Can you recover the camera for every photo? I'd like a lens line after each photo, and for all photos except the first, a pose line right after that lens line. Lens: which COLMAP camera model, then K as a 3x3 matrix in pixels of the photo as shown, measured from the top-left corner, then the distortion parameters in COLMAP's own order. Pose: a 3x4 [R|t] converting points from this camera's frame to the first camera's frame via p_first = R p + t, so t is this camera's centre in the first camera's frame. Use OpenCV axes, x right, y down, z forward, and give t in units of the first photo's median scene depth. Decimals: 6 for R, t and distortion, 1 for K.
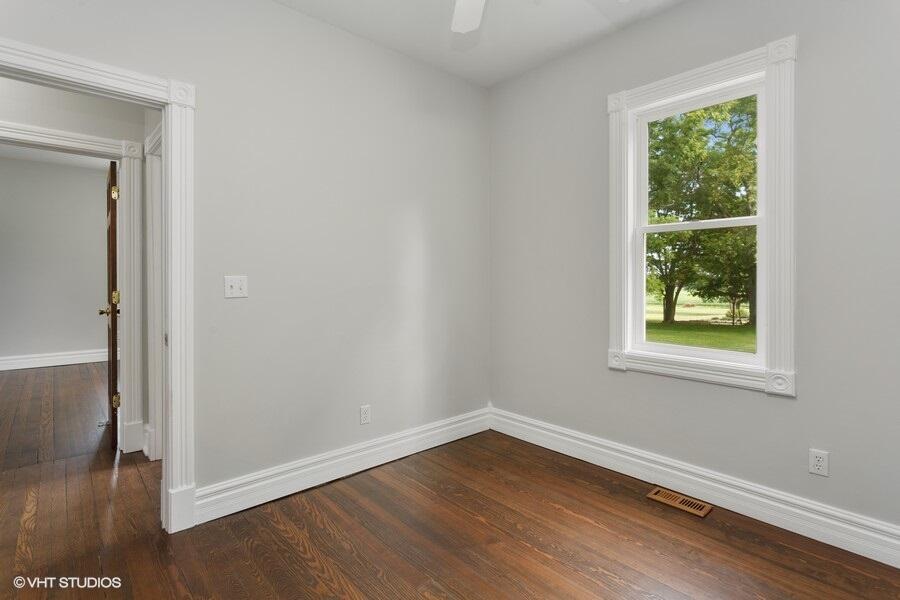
lens RADIAL K [[469.1, 0, 420.4], [0, 469.1, 288.7], [0, 0, 1]] dist [-0.002283, 0.000811]
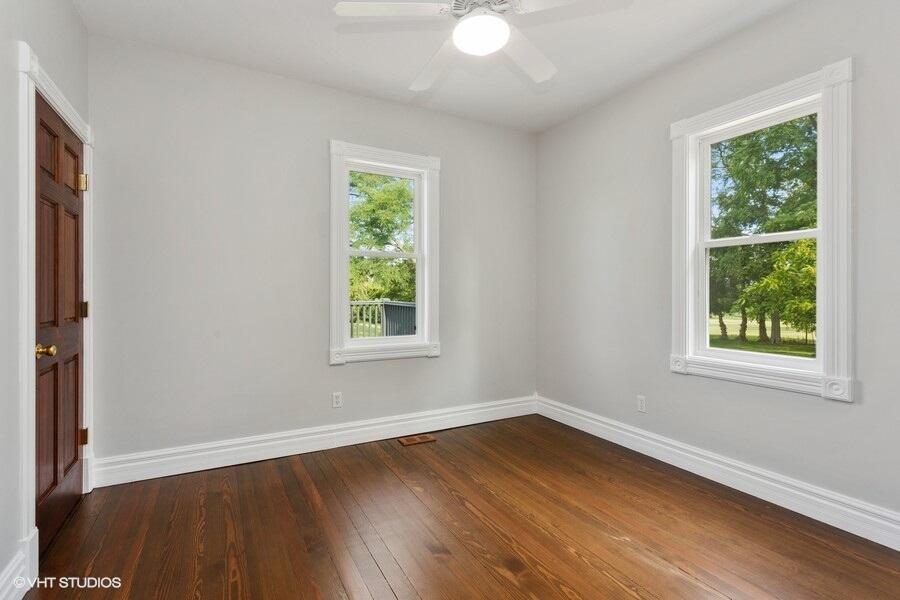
lens RADIAL K [[427.4, 0, 457.2], [0, 427.4, 294.3], [0, 0, 1]] dist [0.015665, 0.000124]
pose [[0.988673, -0.004417, -0.150019, 0.070639], [0.002139, 0.999880, -0.015342, 0.003061], [0.150068, 0.014847, 0.988564, -0.084210]]
